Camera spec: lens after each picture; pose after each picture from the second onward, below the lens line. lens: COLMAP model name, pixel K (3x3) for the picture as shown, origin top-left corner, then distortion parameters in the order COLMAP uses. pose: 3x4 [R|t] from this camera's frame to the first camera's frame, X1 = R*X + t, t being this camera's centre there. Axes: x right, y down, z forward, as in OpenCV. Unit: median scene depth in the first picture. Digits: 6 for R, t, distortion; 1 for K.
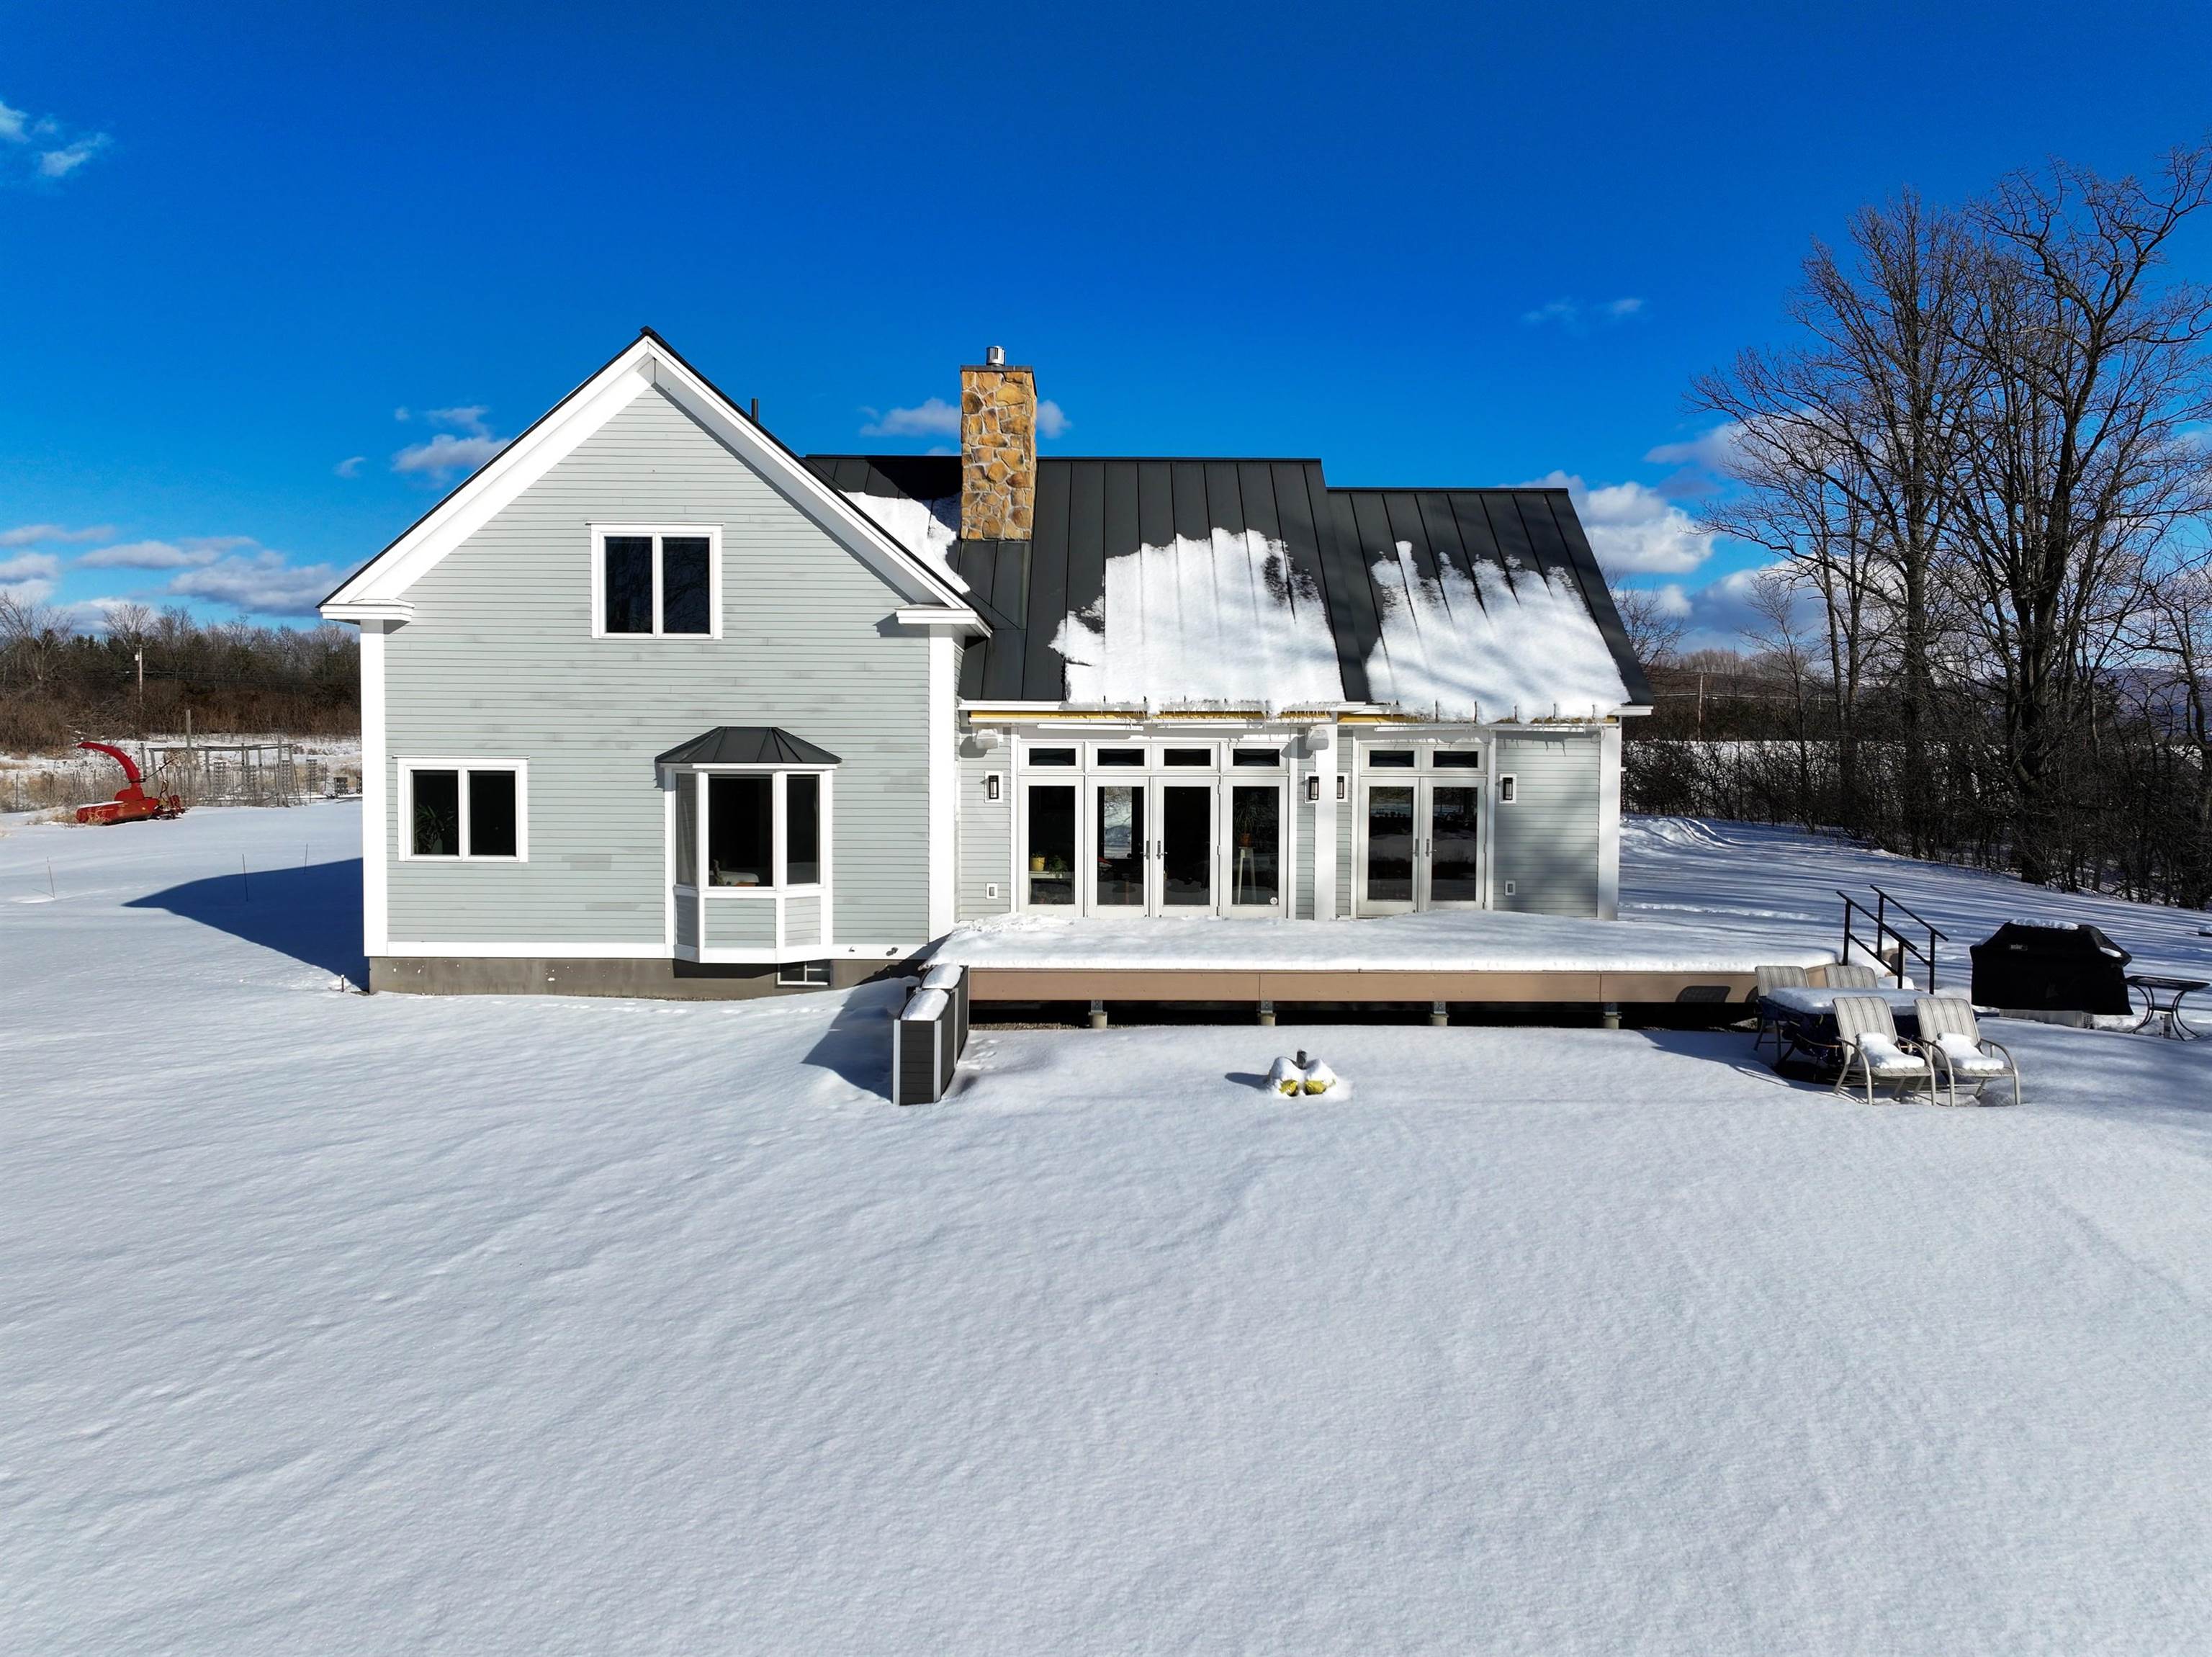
lens RADIAL K [[1554.1, 0, 1105.3], [0, 1554.1, 824.8], [0, 0, 1]] dist [0.013662, 0.004051]
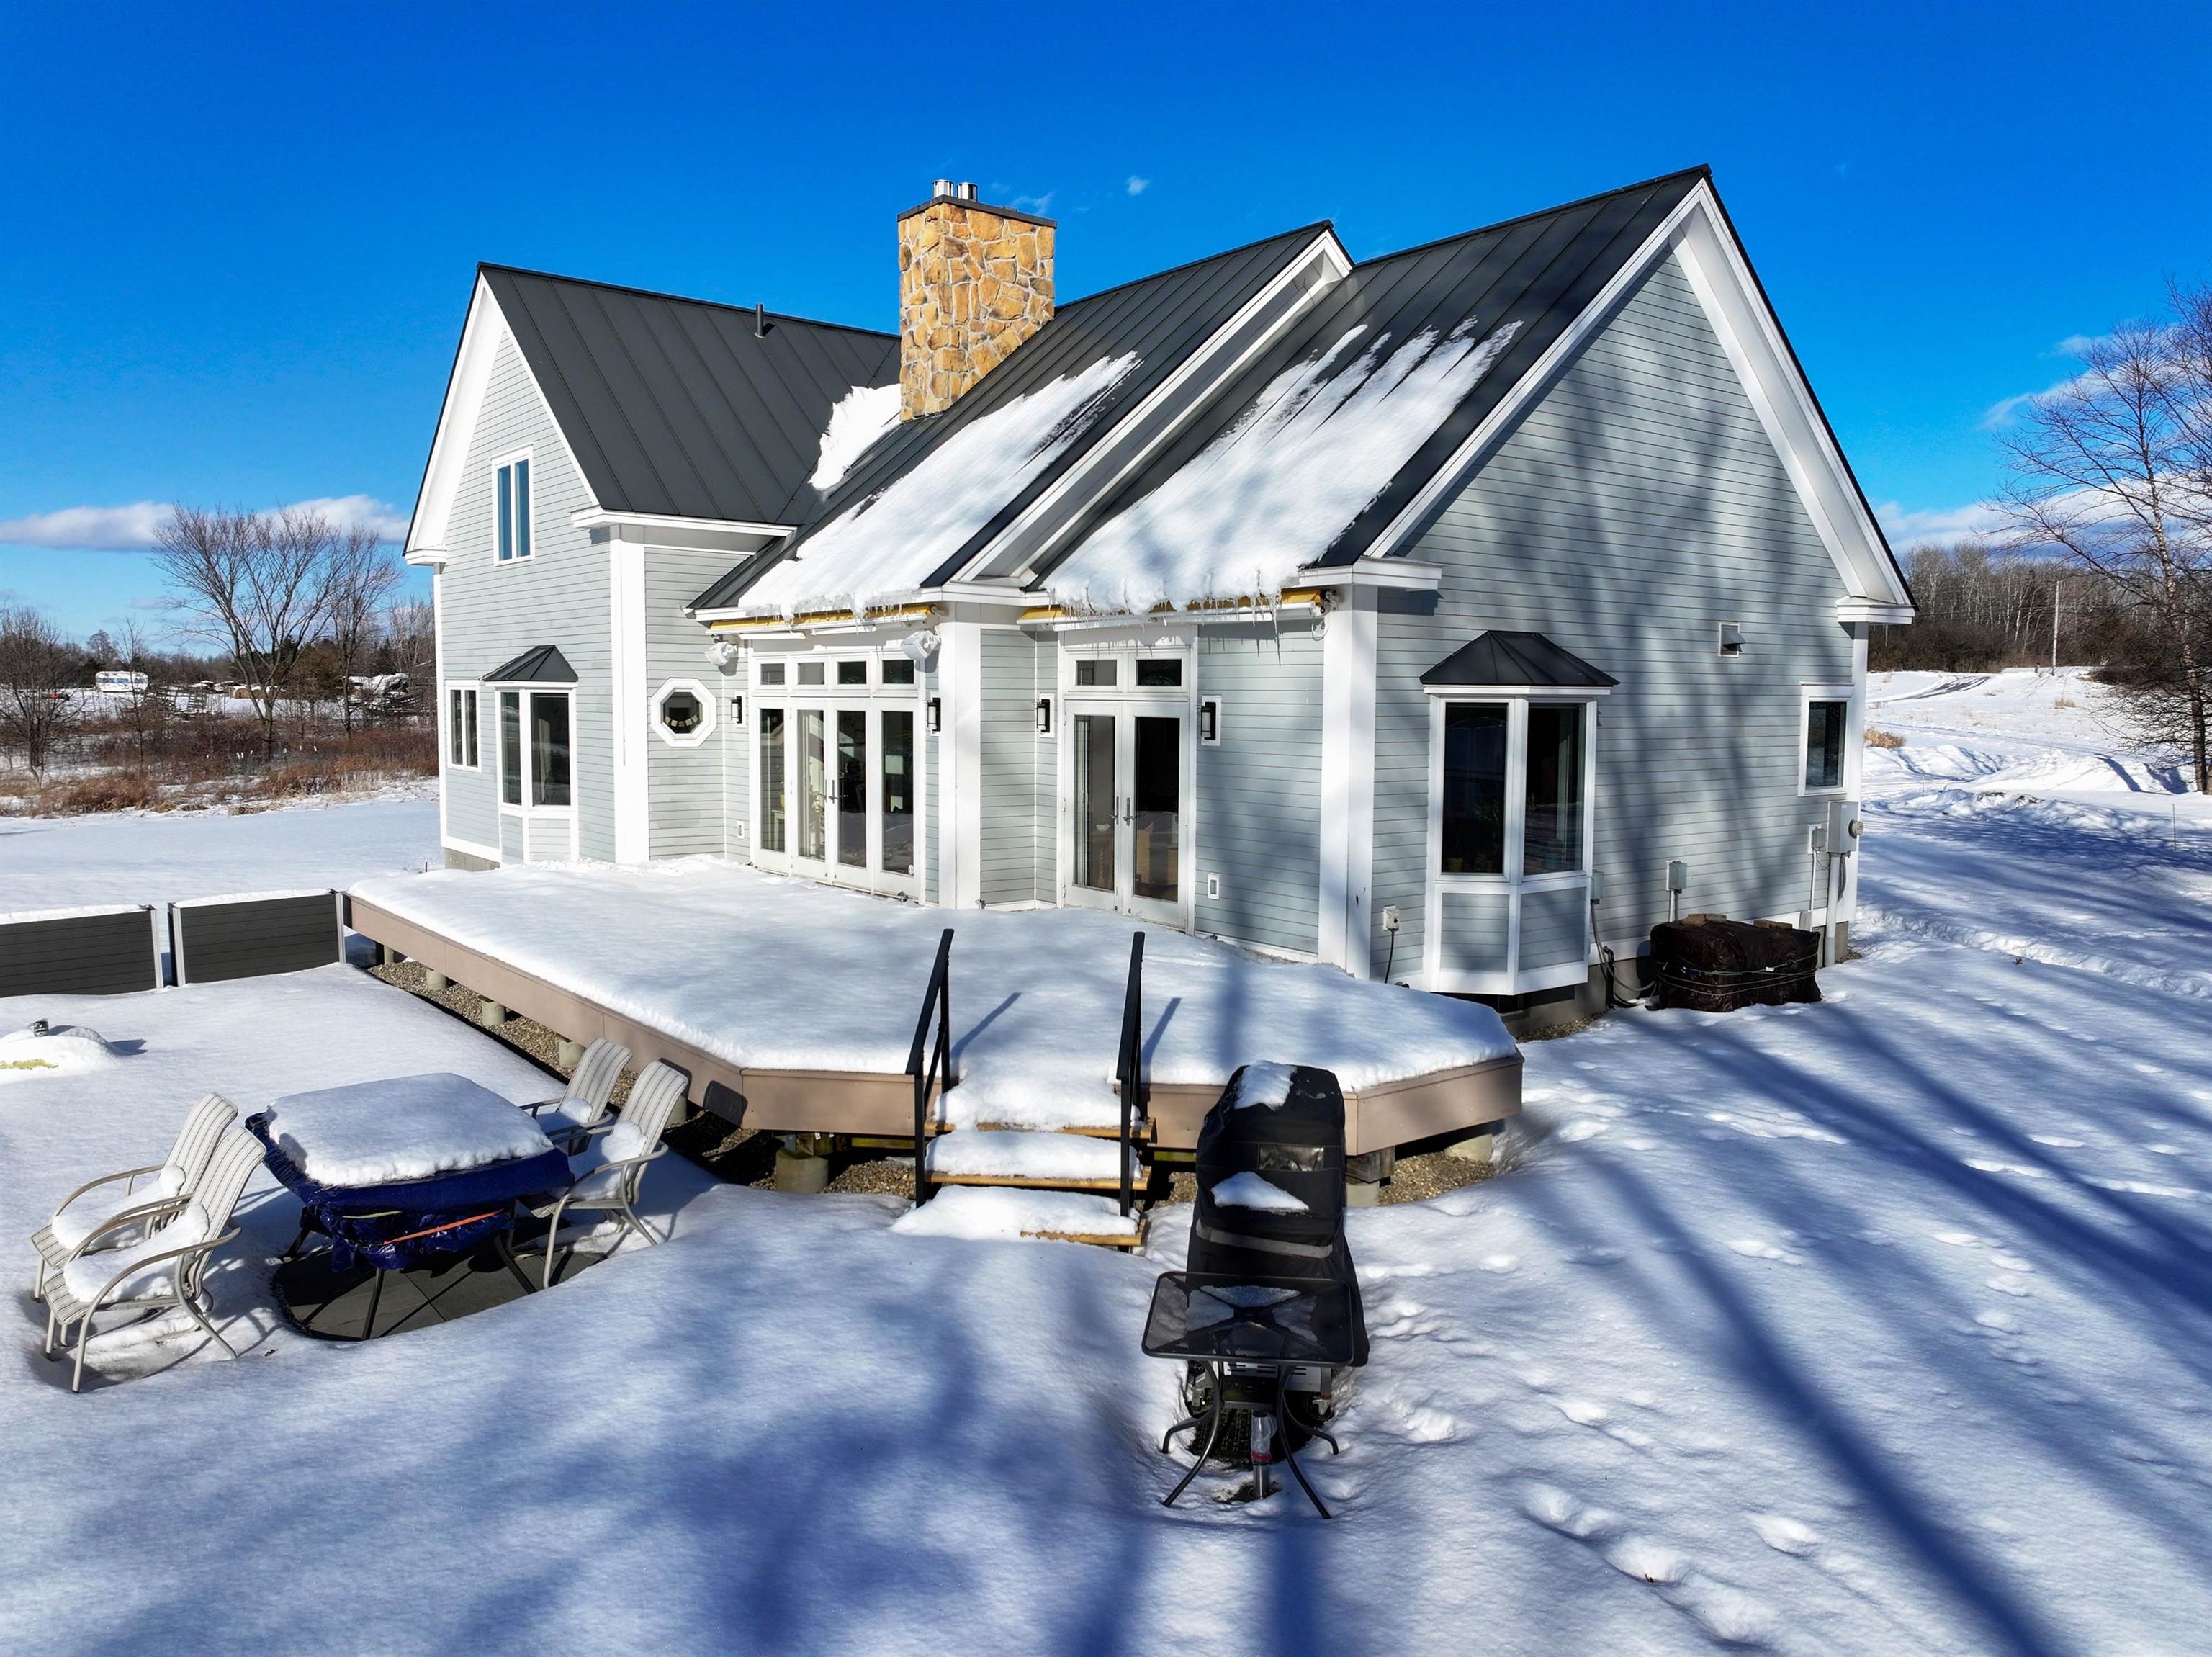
lens RADIAL K [[1554.1, 0, 1104.8], [0, 1554.1, 836.0], [0, 0, 1]] dist [0.013662, 0.004051]
pose [[0.607334, 0.072839, -0.791100, 0.717609], [-0.032778, 0.997238, 0.066655, -0.017187], [0.793770, -0.014551, 0.608044, 0.599400]]
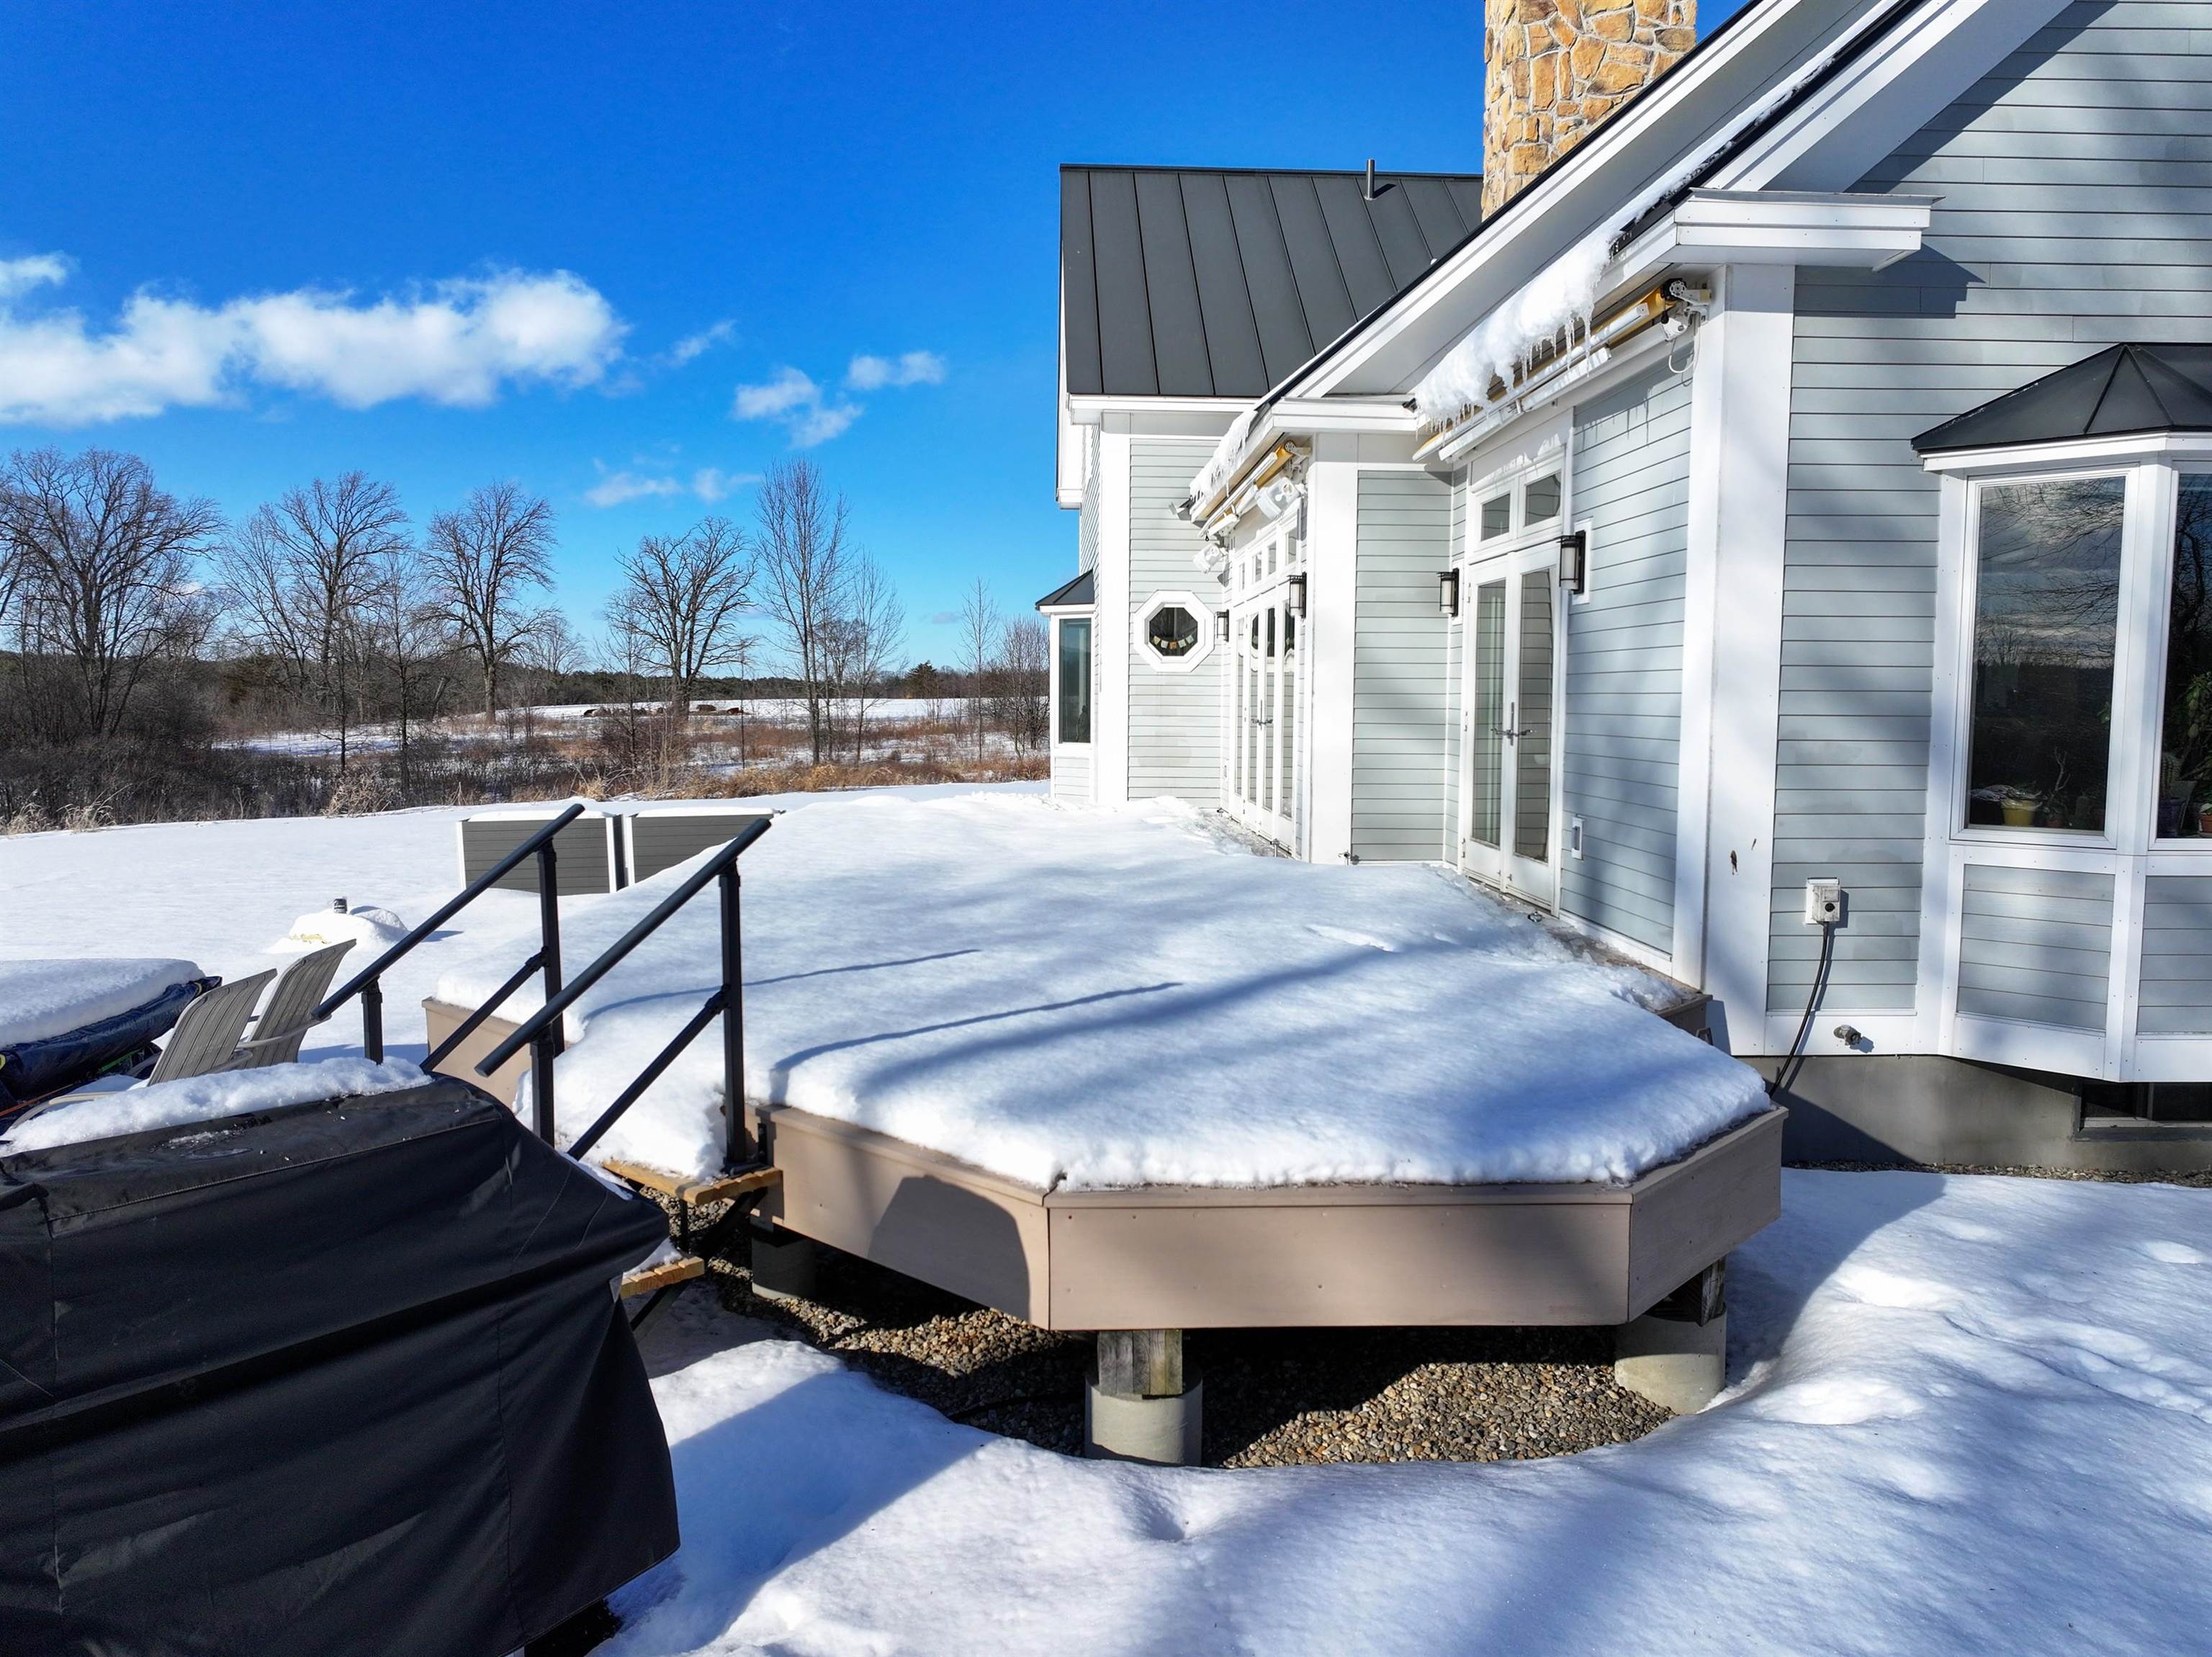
lens RADIAL K [[1554.1, 0, 1109.0], [0, 1554.1, 823.7], [0, 0, 1]] dist [0.013662, 0.004051]
pose [[0.038857, 0.077466, -0.996237, 0.626316], [-0.041256, 0.996265, 0.075859, 0.015203], [0.998393, 0.038153, 0.041907, 0.877528]]
